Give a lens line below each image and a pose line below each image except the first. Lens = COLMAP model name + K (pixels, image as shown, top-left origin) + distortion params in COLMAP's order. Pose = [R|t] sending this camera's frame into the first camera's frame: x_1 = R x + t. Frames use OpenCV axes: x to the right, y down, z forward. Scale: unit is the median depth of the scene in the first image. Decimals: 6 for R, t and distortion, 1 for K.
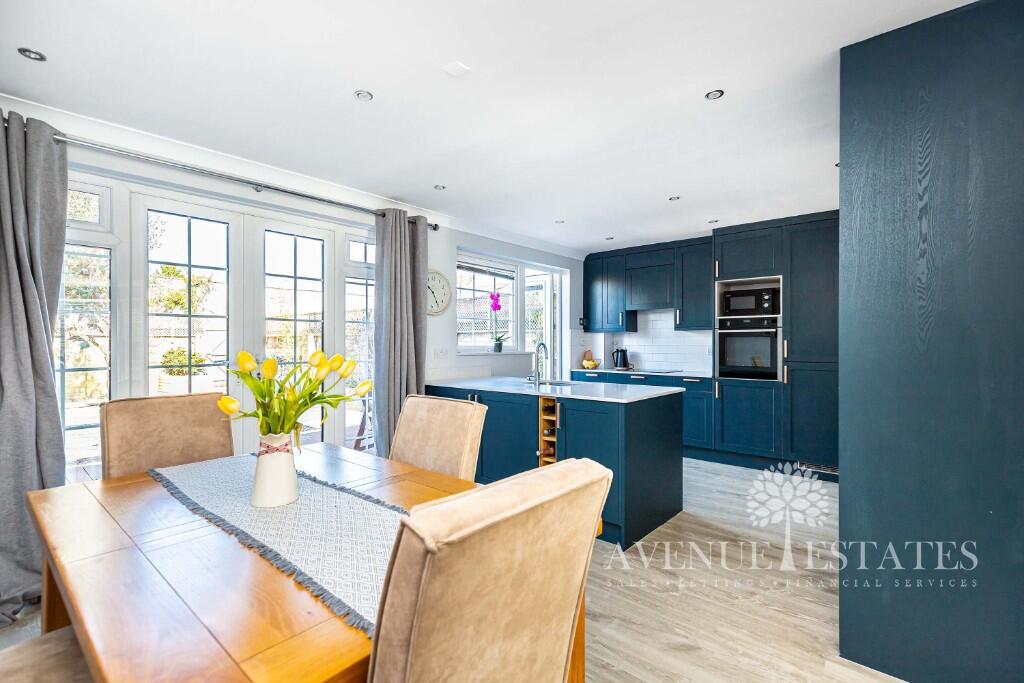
lens RADIAL K [[470.9, 0, 513.8], [0, 470.9, 342.5], [0, 0, 1]] dist [0.000677, 0.000182]
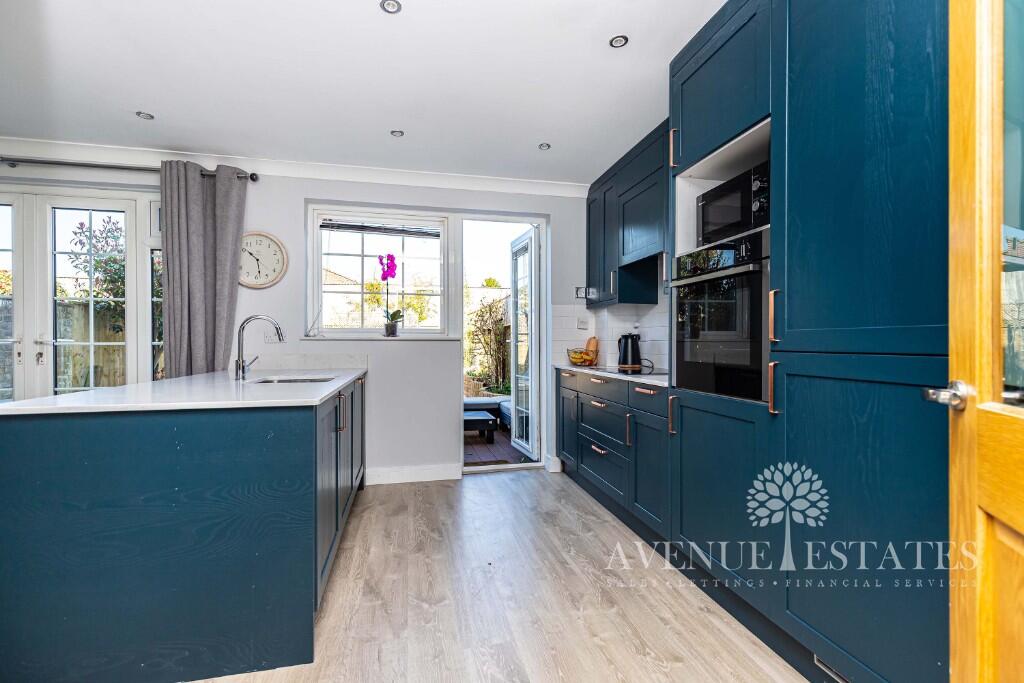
lens RADIAL K [[470.9, 0, 514.0], [0, 470.9, 342.5], [0, 0, 1]] dist [0.000677, 0.000182]
pose [[0.800406, -0.000308, -0.599458, 0.567631], [-0.000218, 1.000000, -0.000806, 0.031033], [0.599458, 0.000776, 0.800406, 0.531427]]
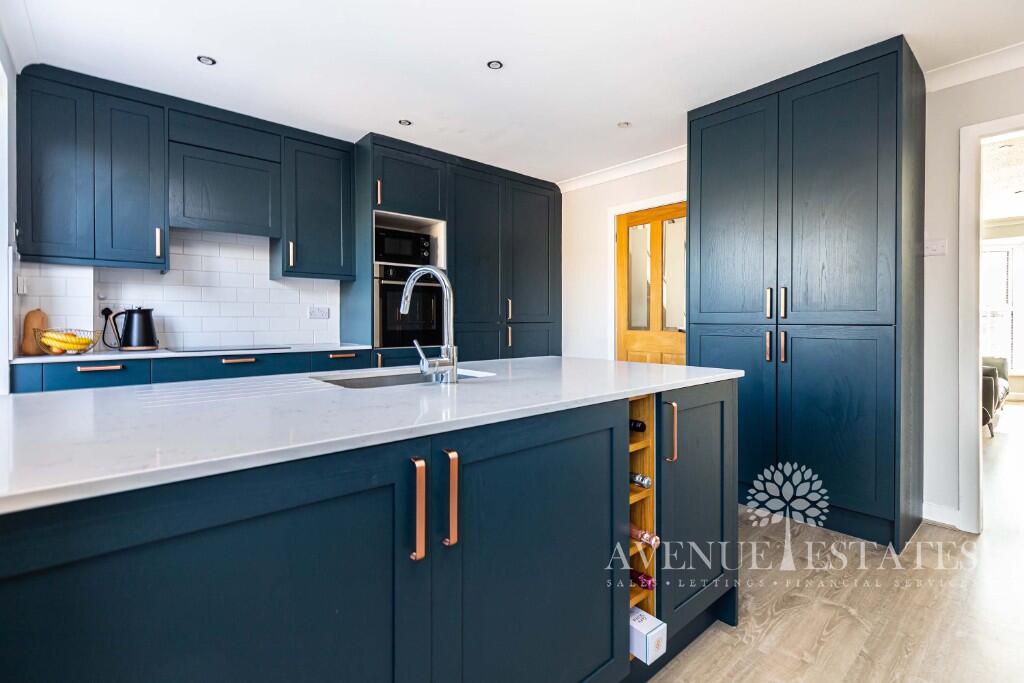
lens RADIAL K [[470.9, 0, 511.6], [0, 470.9, 331.1], [0, 0, 1]] dist [0.000677, 0.000182]
pose [[0.149011, -0.014559, 0.988728, -0.221939], [0.004354, 0.999892, 0.014068, 0.039099], [-0.988826, 0.002209, 0.149058, 0.682911]]
